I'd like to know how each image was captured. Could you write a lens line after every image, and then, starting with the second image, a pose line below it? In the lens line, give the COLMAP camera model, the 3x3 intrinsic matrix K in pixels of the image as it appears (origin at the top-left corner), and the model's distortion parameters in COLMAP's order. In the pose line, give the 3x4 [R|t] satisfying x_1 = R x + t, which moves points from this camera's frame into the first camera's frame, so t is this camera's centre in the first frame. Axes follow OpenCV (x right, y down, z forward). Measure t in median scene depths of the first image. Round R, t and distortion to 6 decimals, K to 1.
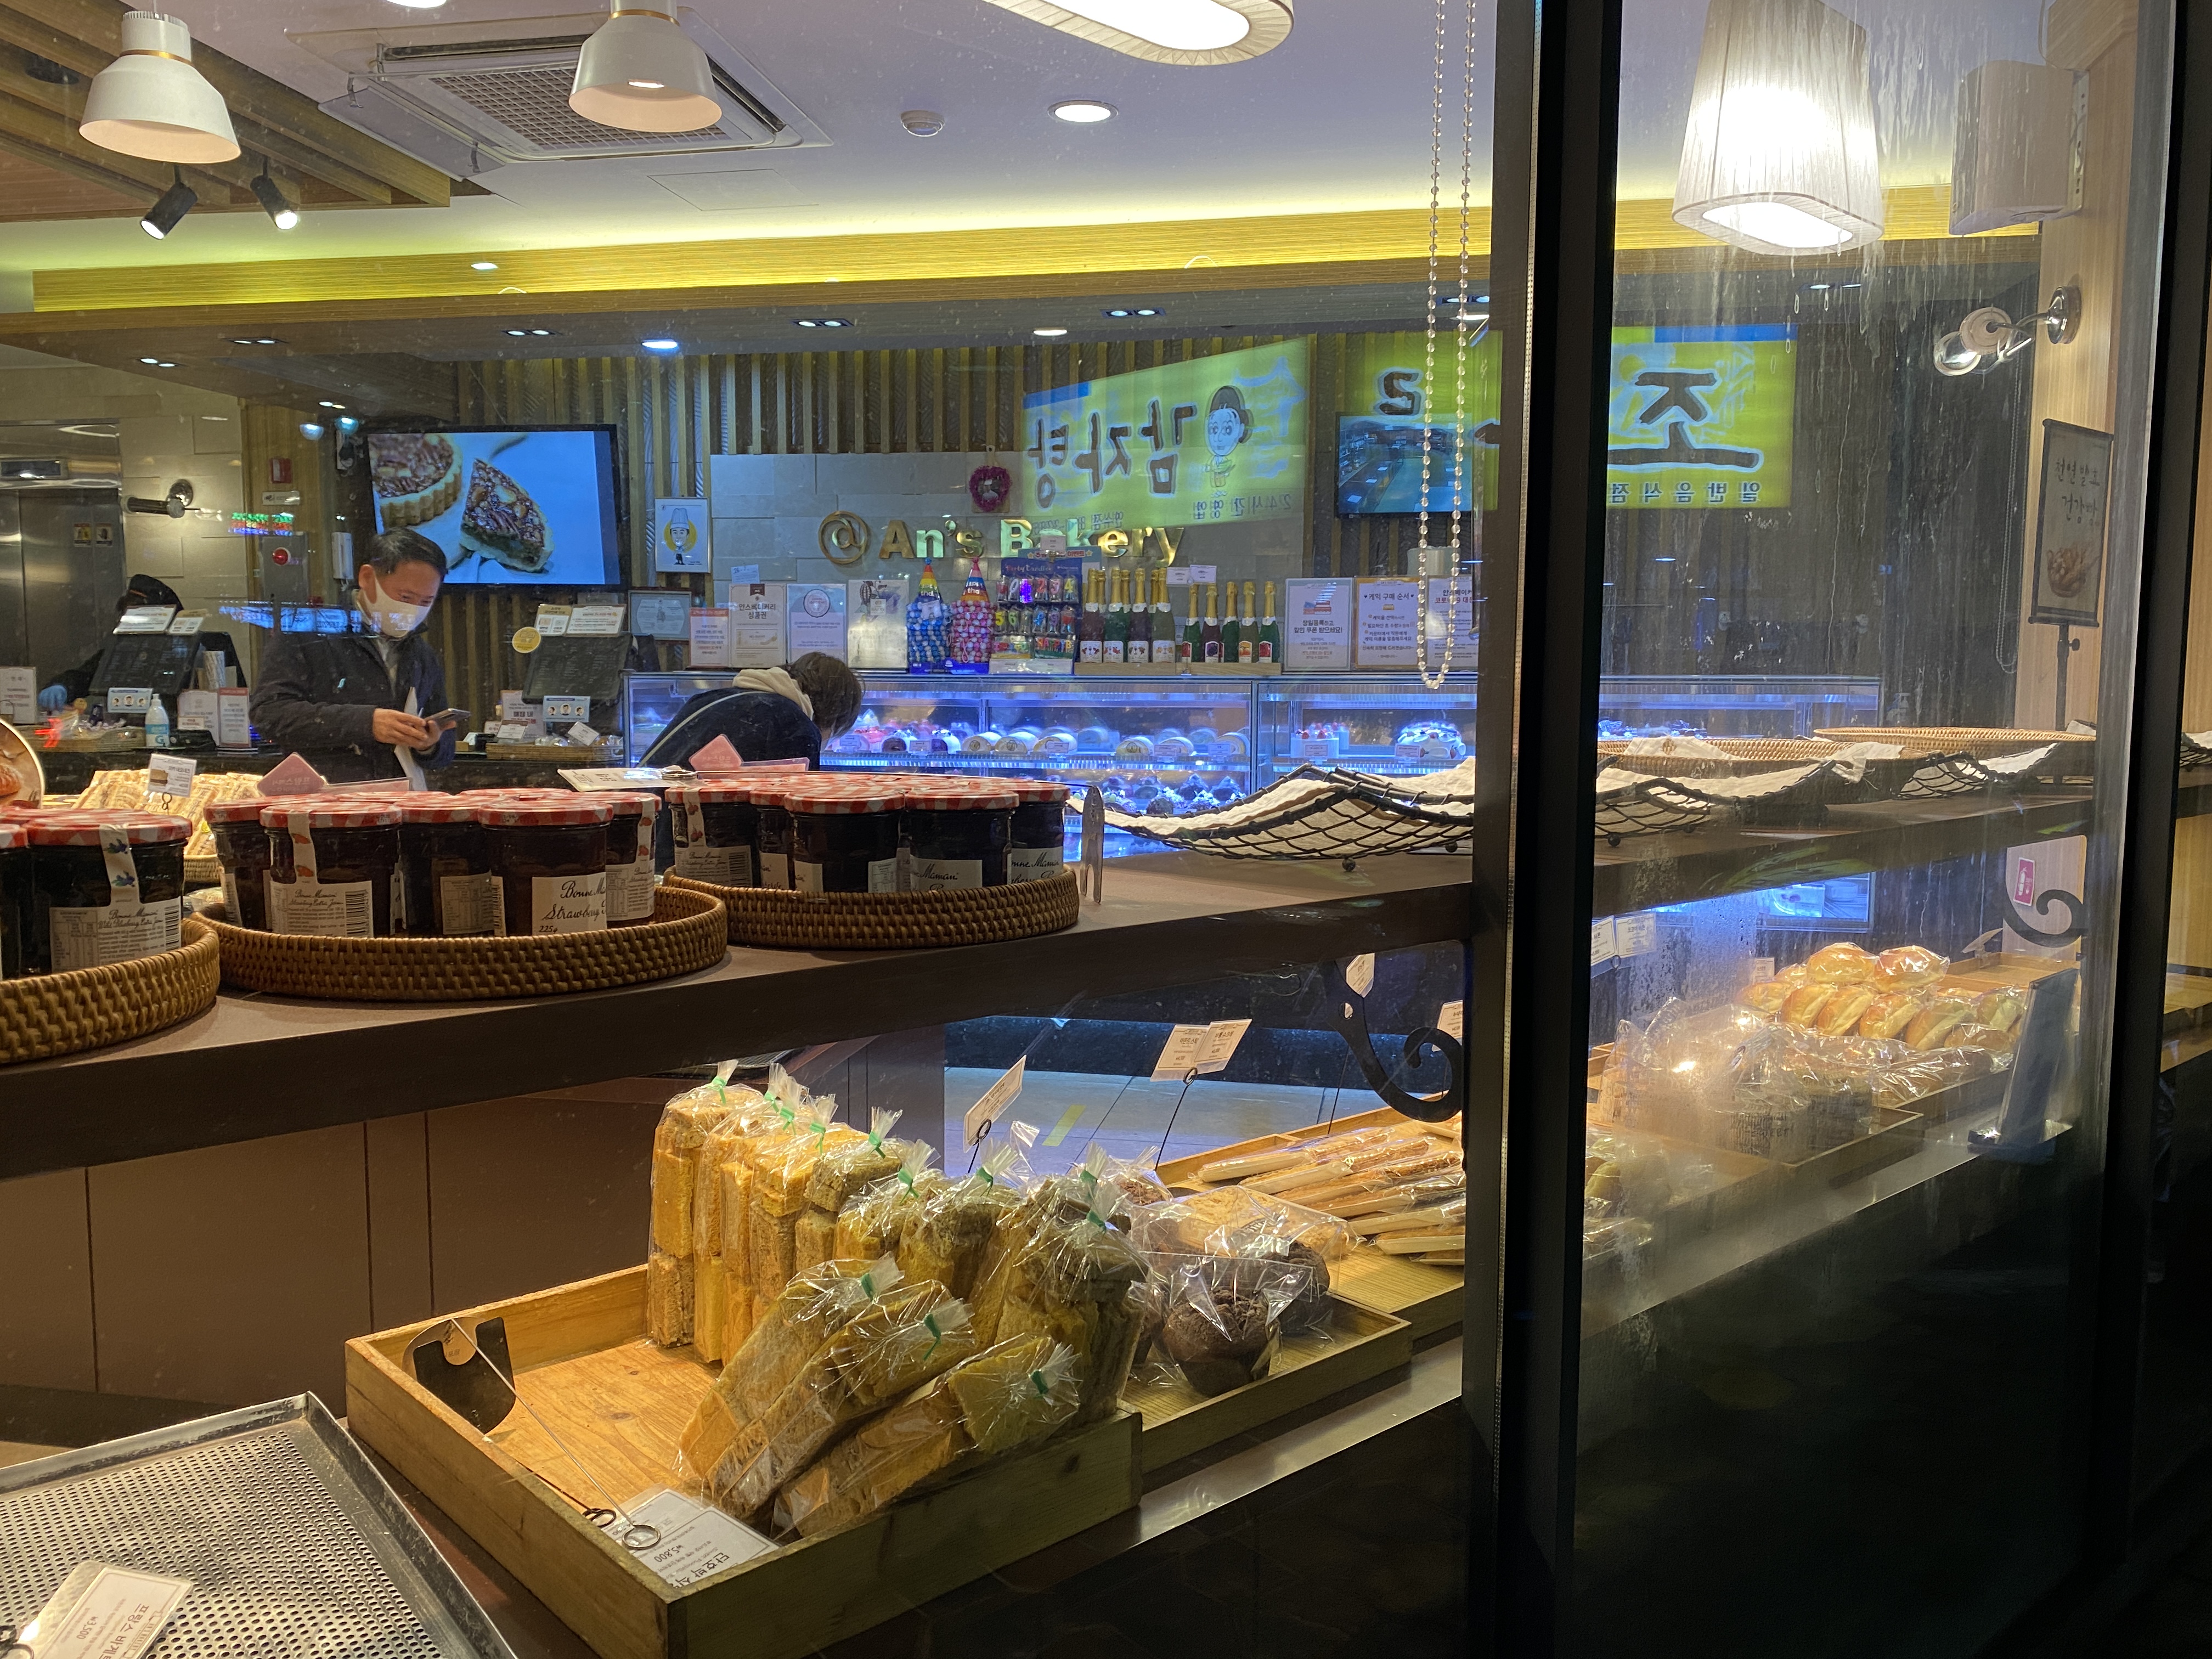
lens RADIAL K [[1676.4, 0, 1105.5], [0, 1676.4, 832.9], [0, 0, 1]] dist [0.001703, 0.000768]
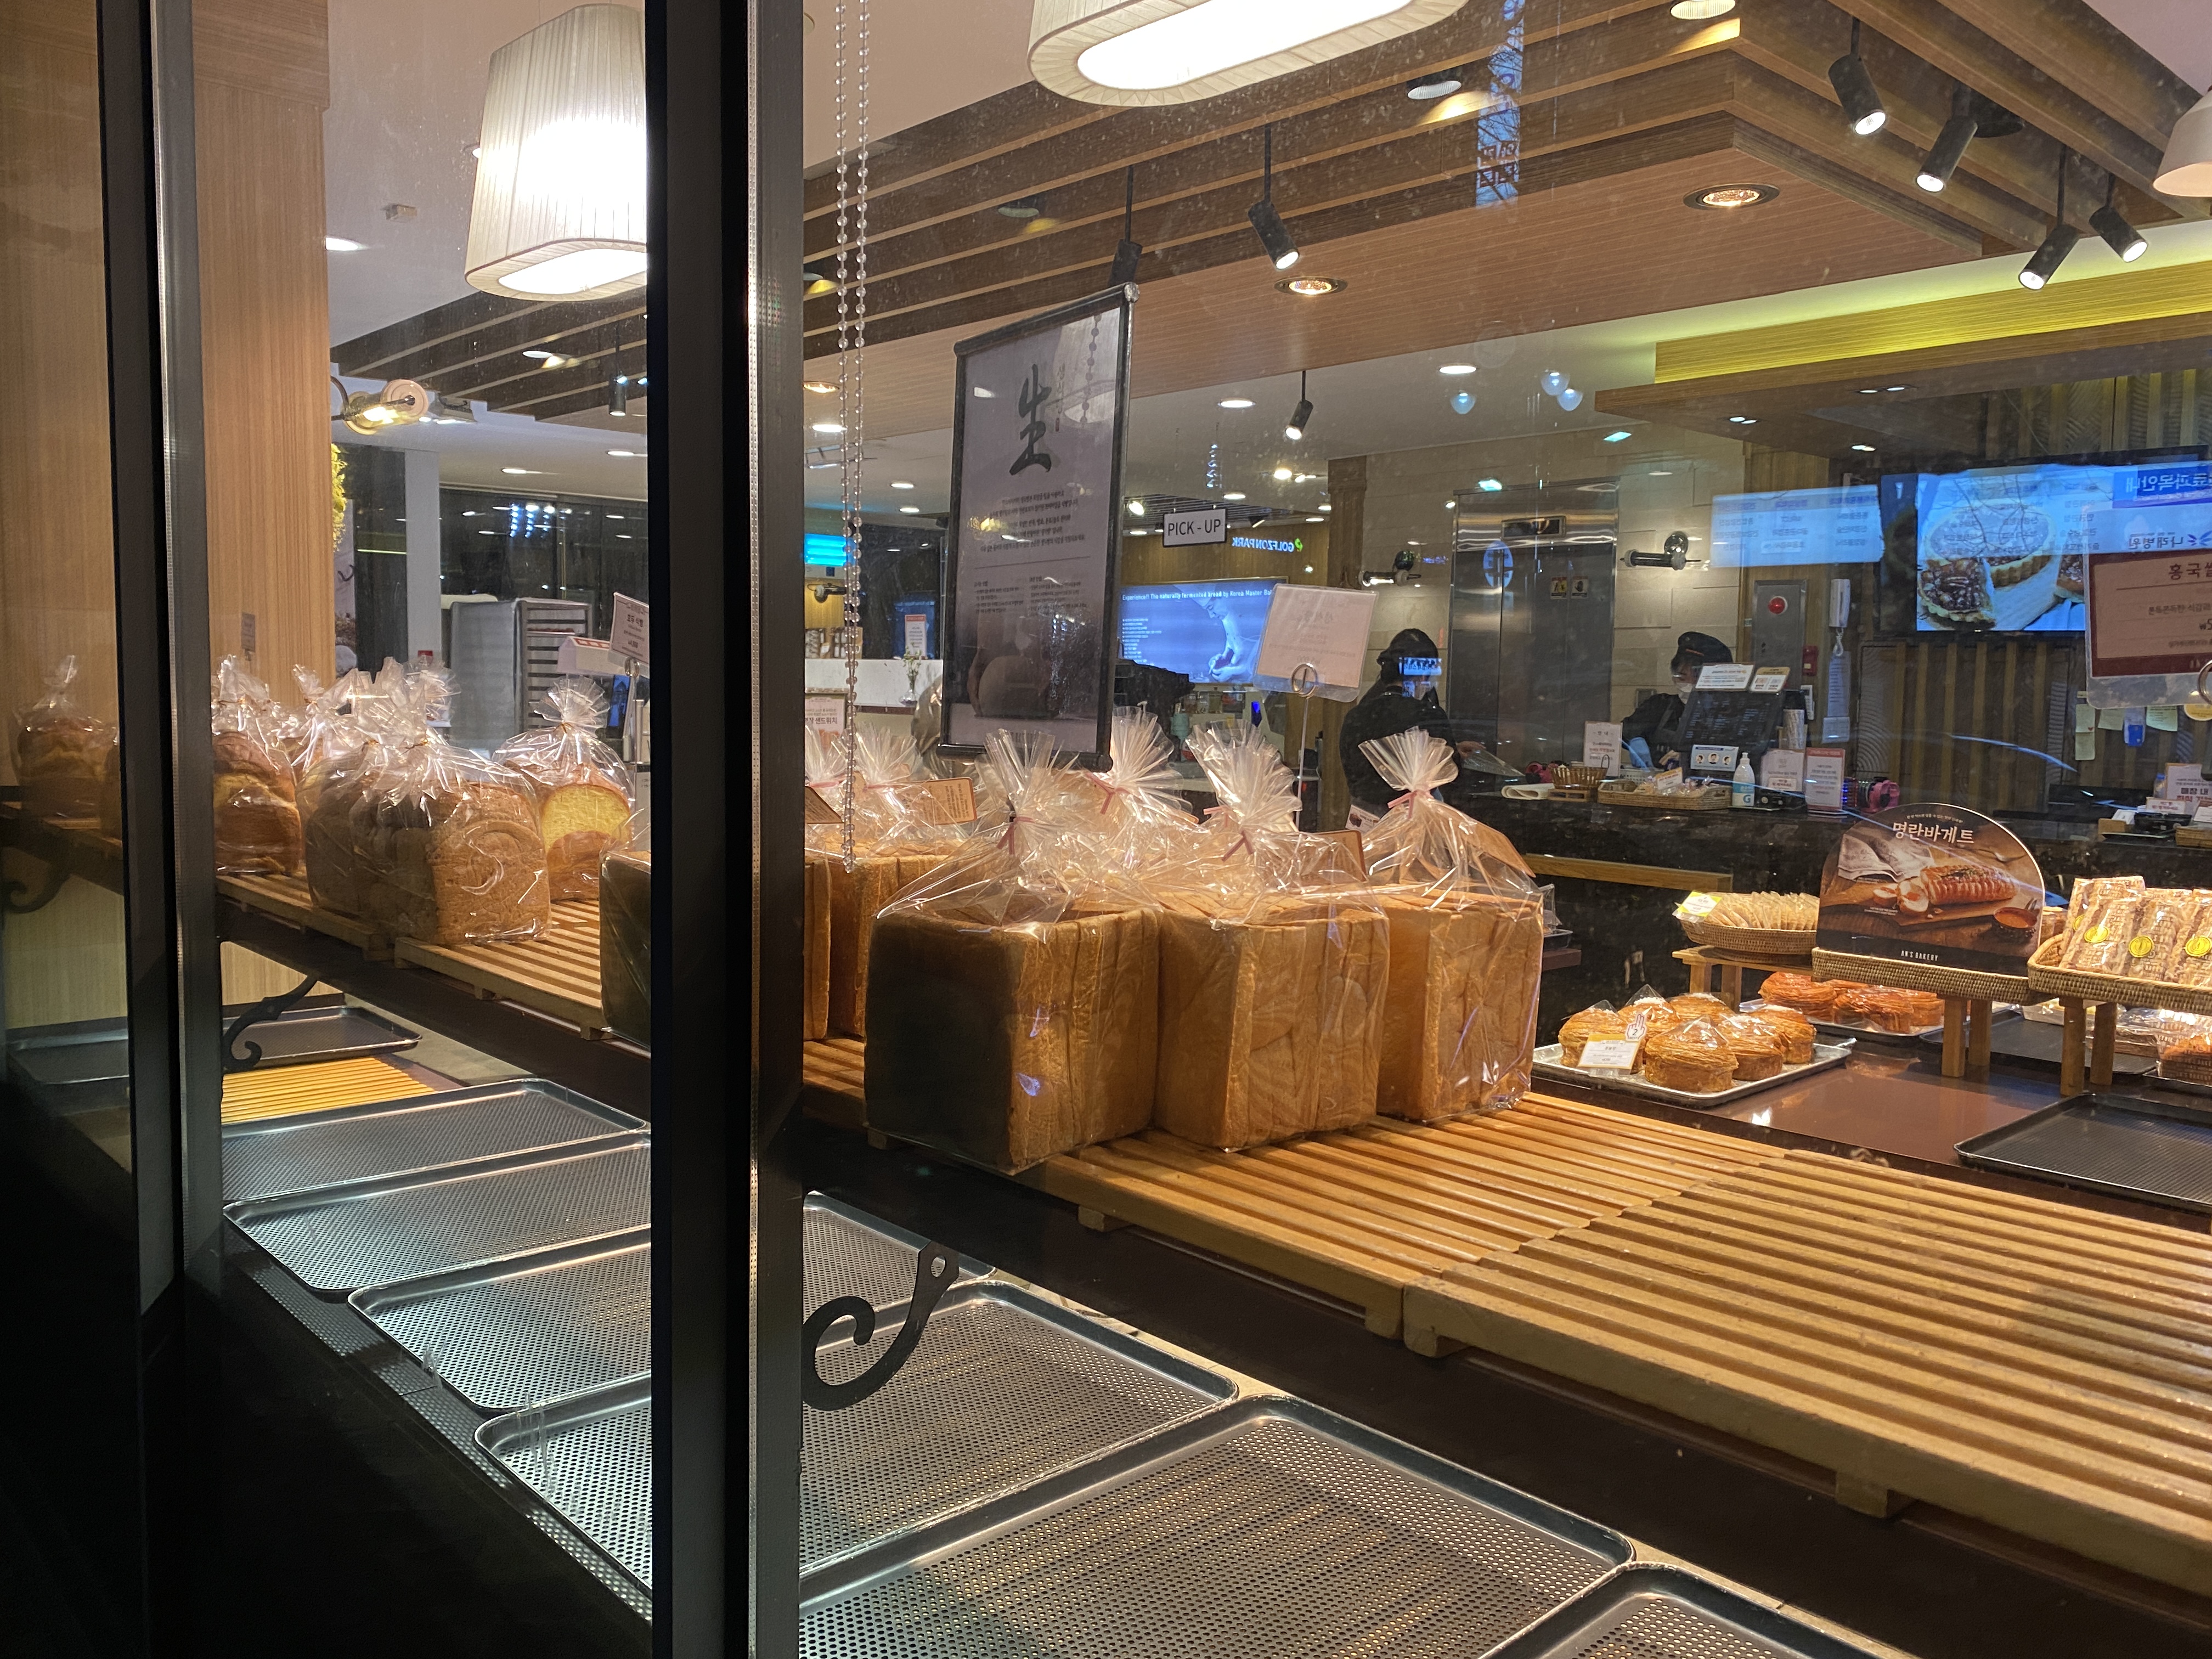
lens RADIAL K [[1676.4, 0, 1102.3], [0, 1676.4, 825.2], [0, 0, 1]] dist [0.001703, 0.000768]
pose [[0.806005, 0.058177, -0.589042, -0.278448], [-0.067089, 0.997724, 0.006741, -0.020493], [0.588094, 0.034085, 0.808074, -0.027683]]
